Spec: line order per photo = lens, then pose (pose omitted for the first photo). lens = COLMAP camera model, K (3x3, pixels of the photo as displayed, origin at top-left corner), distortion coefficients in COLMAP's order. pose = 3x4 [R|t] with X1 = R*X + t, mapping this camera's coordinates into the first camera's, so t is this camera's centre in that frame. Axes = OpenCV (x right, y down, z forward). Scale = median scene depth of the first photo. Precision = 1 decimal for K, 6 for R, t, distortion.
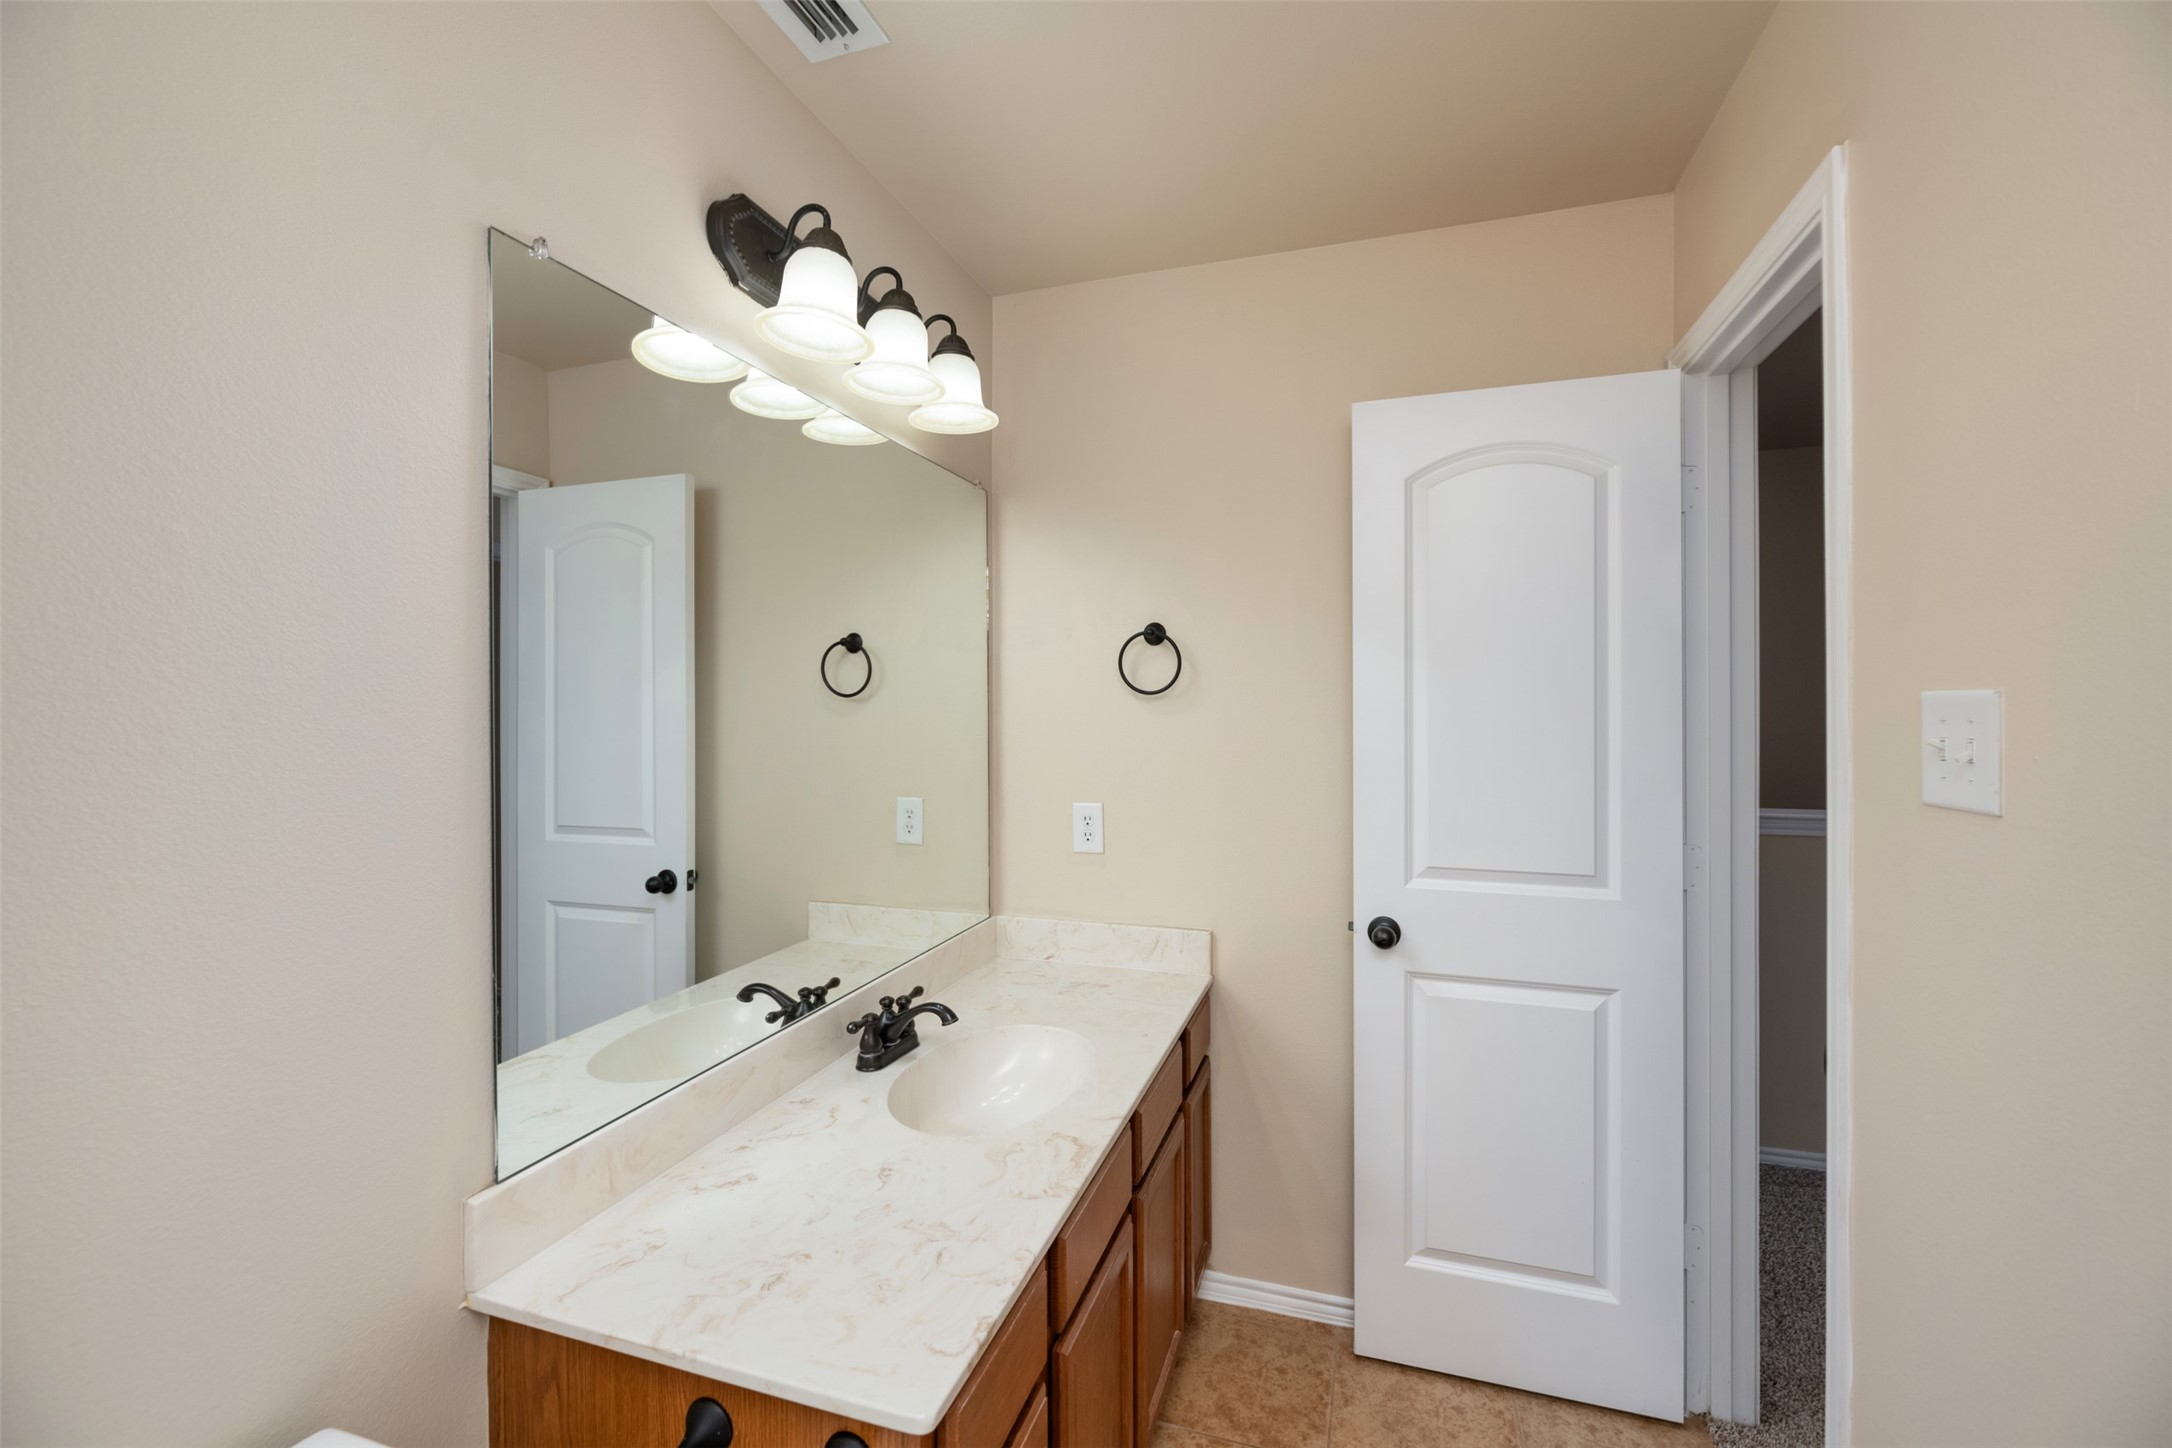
lens RADIAL K [[909.3, 0, 1083.0], [0, 909.3, 710.8], [0, 0, 1]] dist [0.000400, 0.000048]
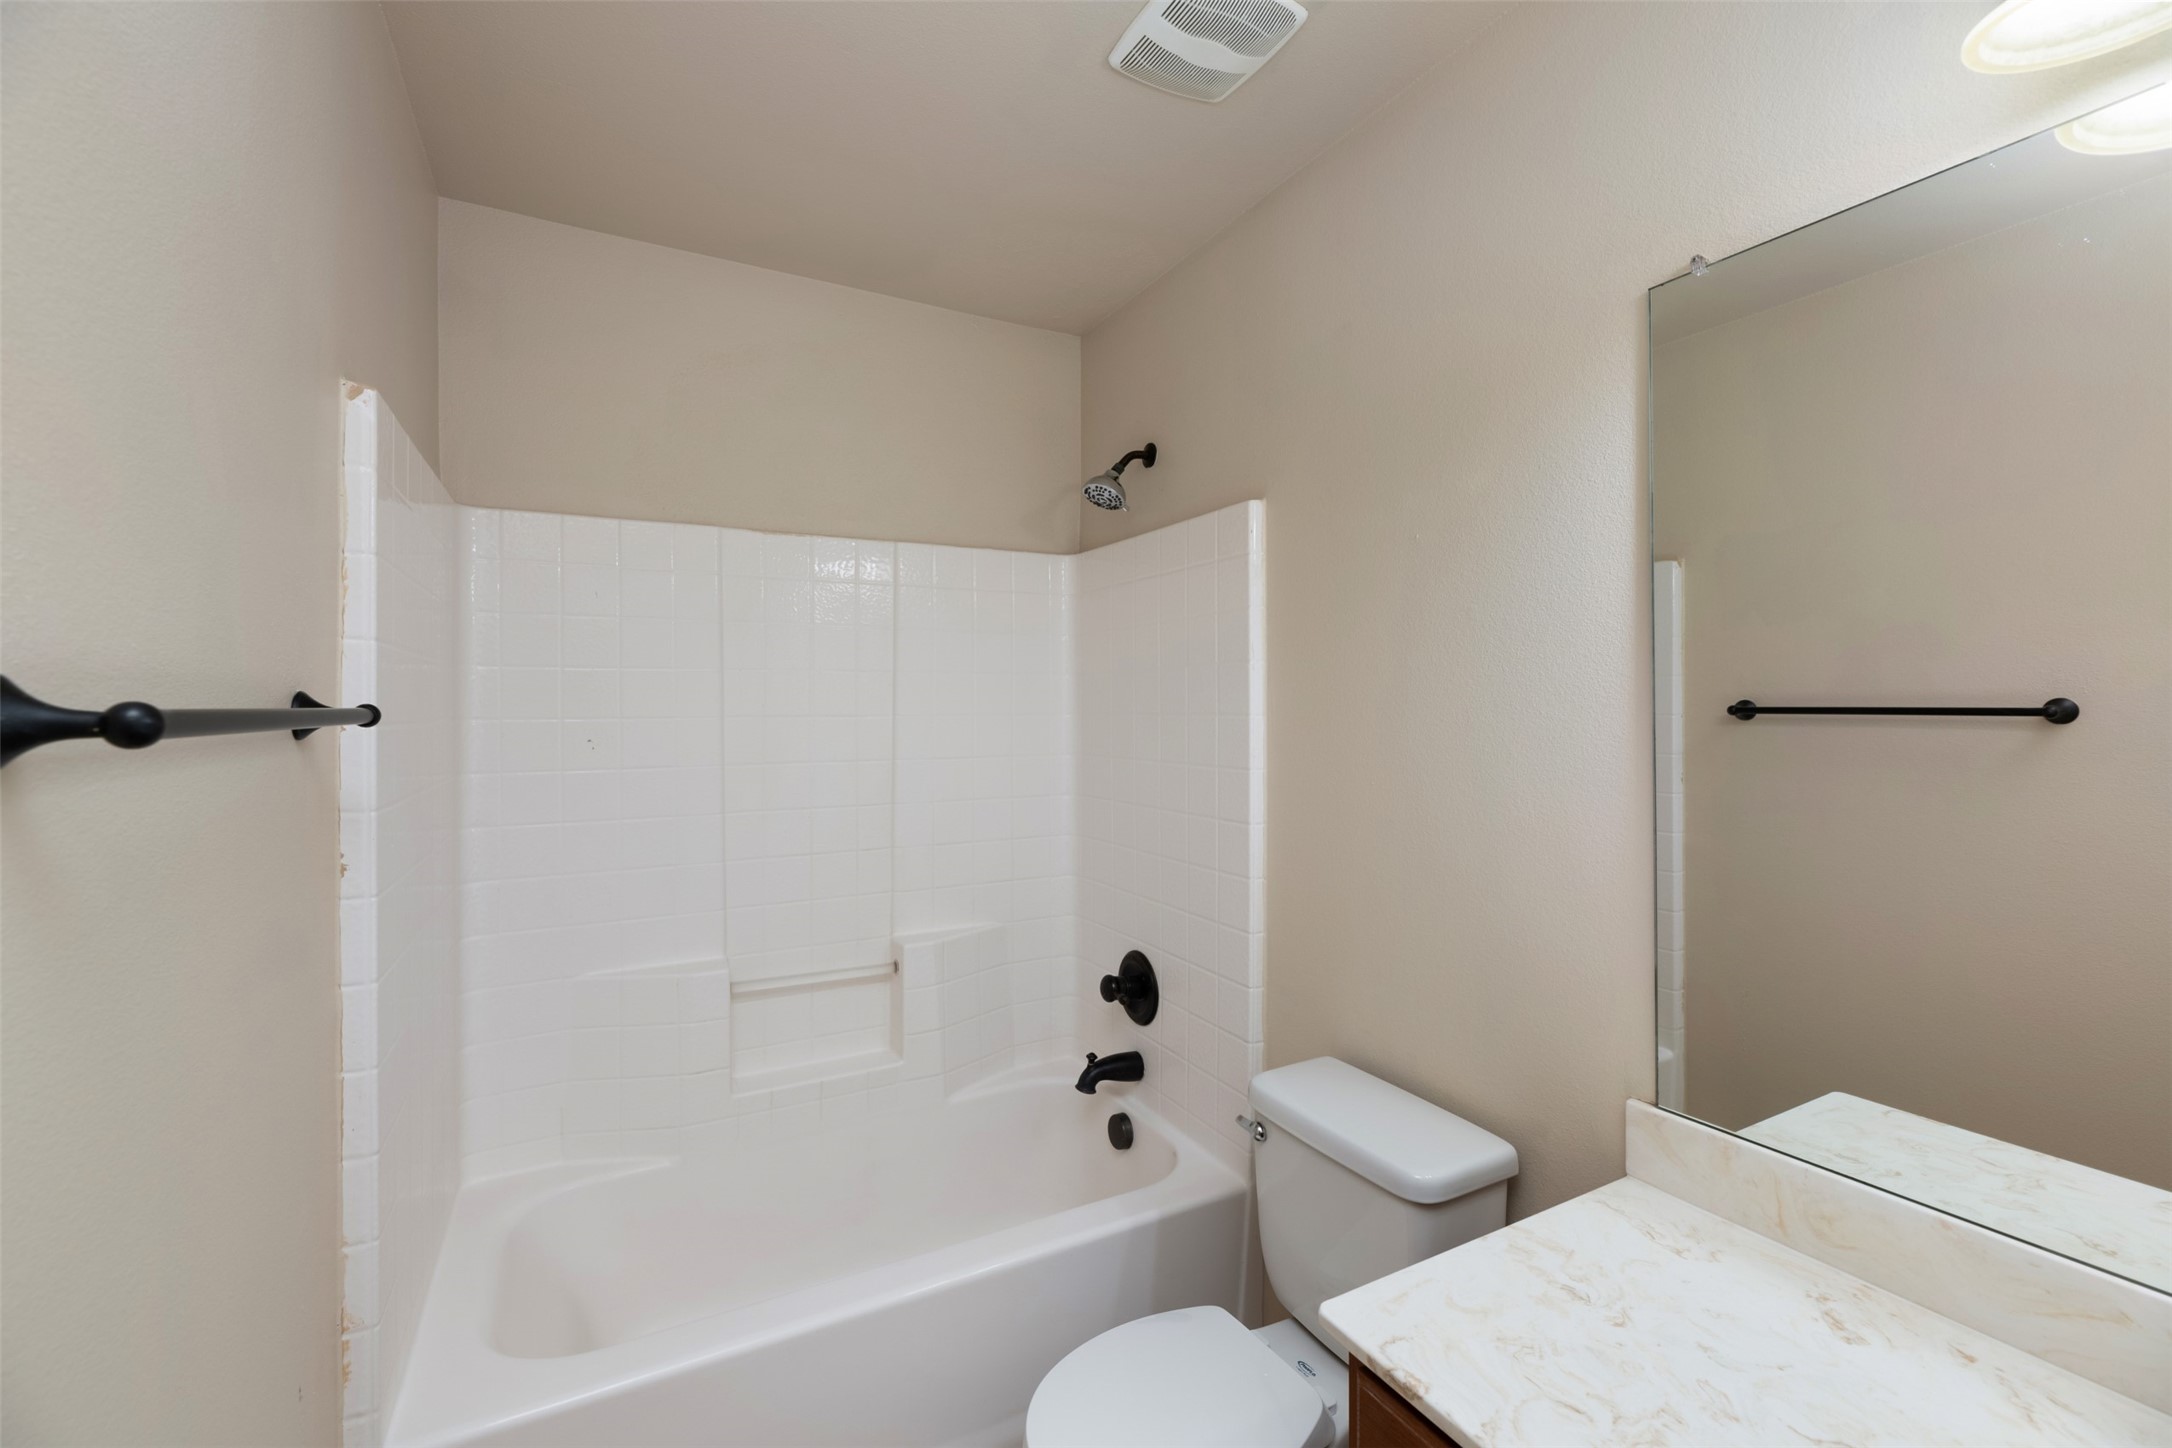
lens RADIAL K [[909.3, 0, 1083.0], [0, 909.3, 710.8], [0, 0, 1]] dist [0.000400, 0.000048]
pose [[-0.684690, 0.005151, -0.728816, 0.672972], [0.002737, 0.999986, 0.004496, 0.005345], [0.728829, 0.001084, -0.684695, 1.205798]]
